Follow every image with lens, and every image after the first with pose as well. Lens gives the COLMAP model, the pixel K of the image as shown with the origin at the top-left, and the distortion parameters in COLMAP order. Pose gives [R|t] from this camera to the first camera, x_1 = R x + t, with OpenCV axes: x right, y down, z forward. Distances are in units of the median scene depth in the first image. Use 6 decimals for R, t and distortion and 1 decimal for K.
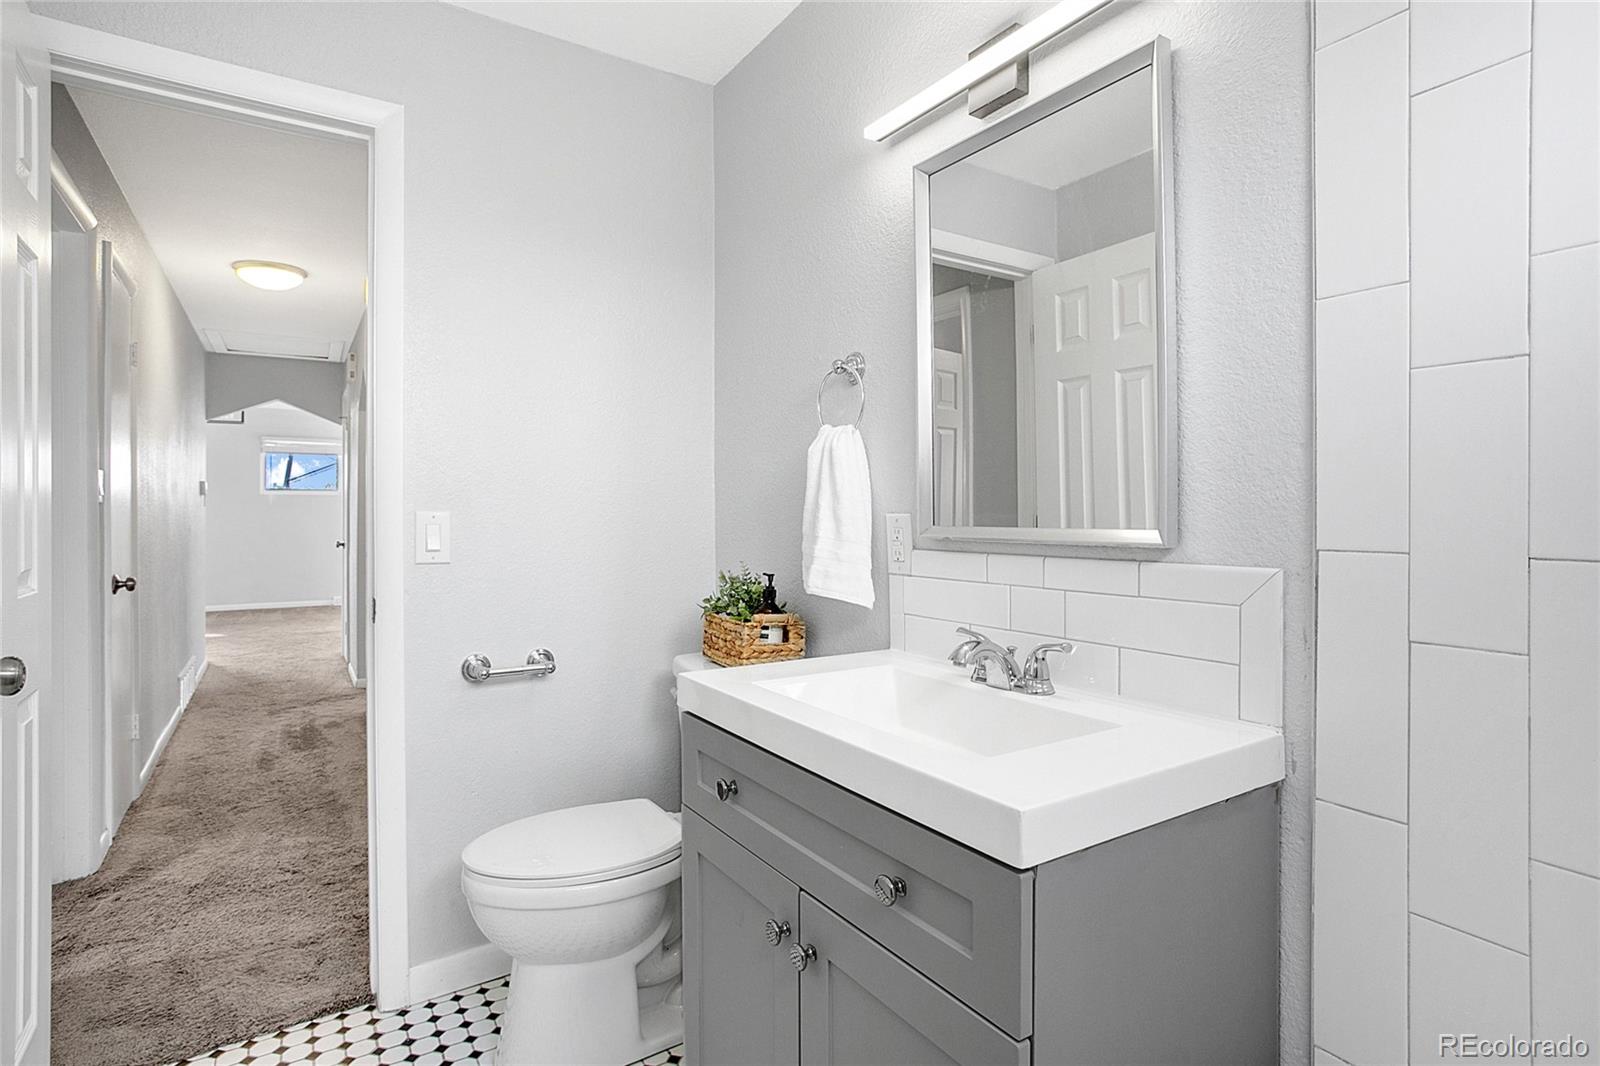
lens RADIAL K [[770.9, 0, 778.9], [0, 770.9, 518.2], [0, 0, 1]] dist [-0.075520, 0.034885]
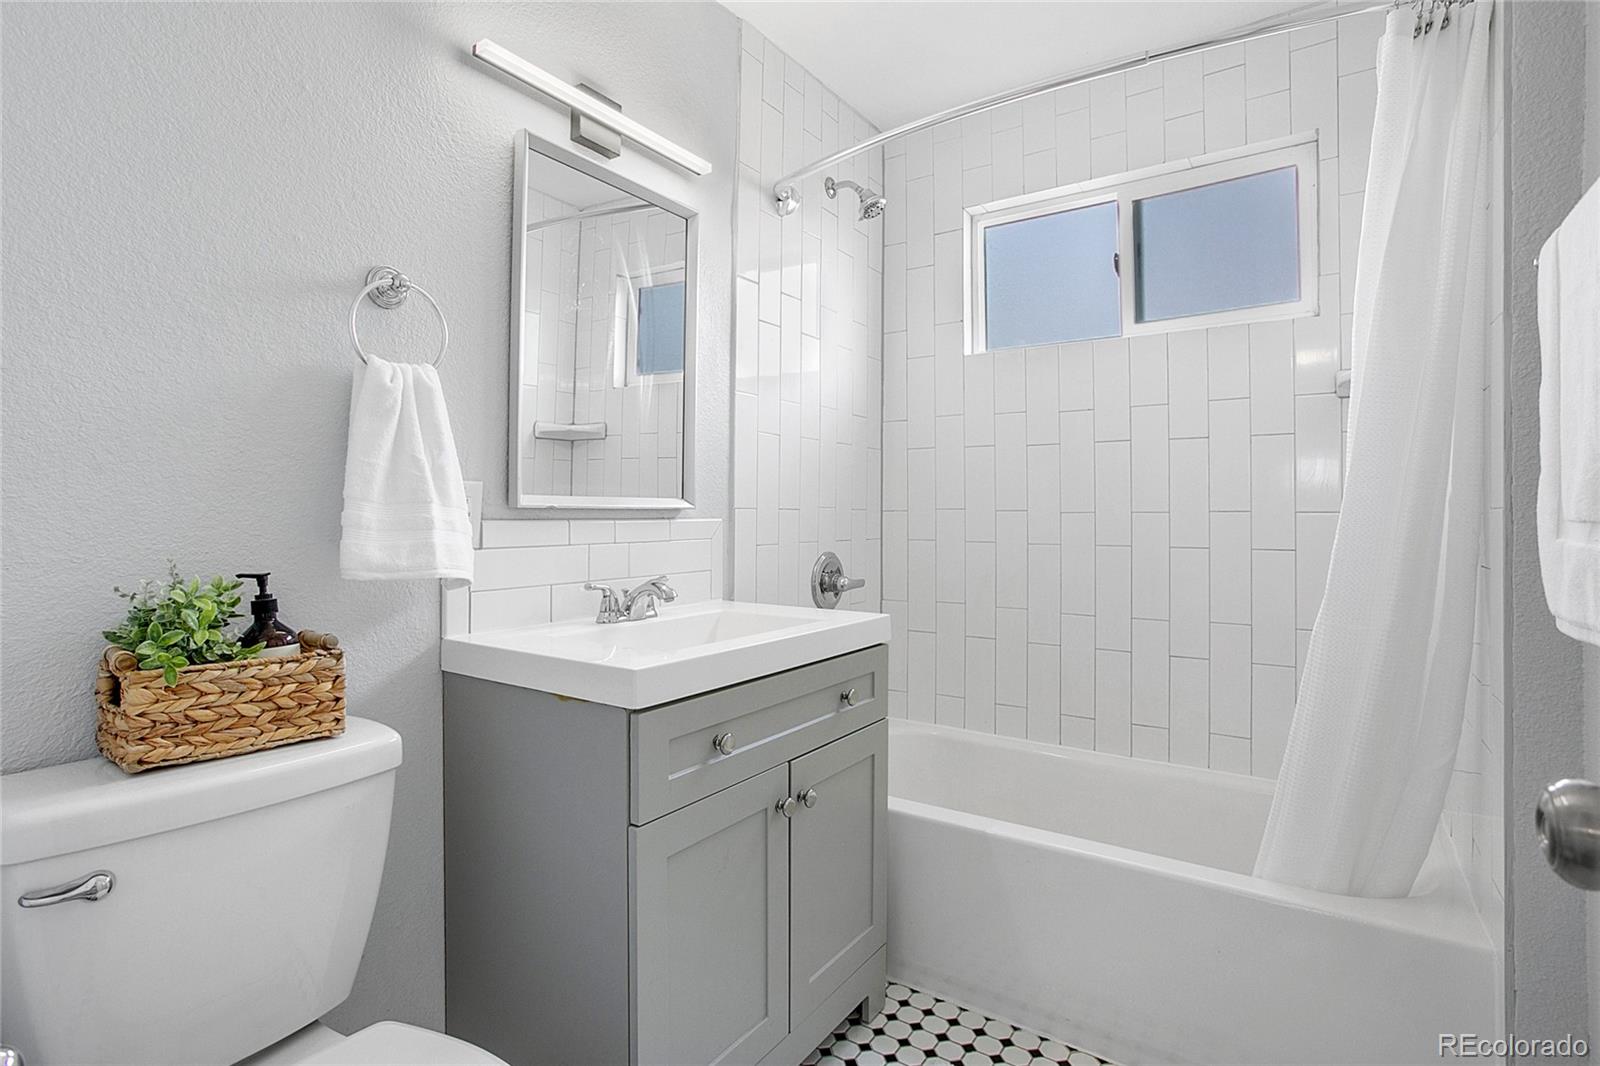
lens RADIAL K [[770.9, 0, 778.9], [0, 770.9, 518.2], [0, 0, 1]] dist [-0.075520, 0.034885]
pose [[-0.372190, -0.009590, 0.928107, -0.917194], [0.000612, 0.999944, 0.010578, 0.032159], [-0.928156, 0.004505, -0.372163, 1.130794]]
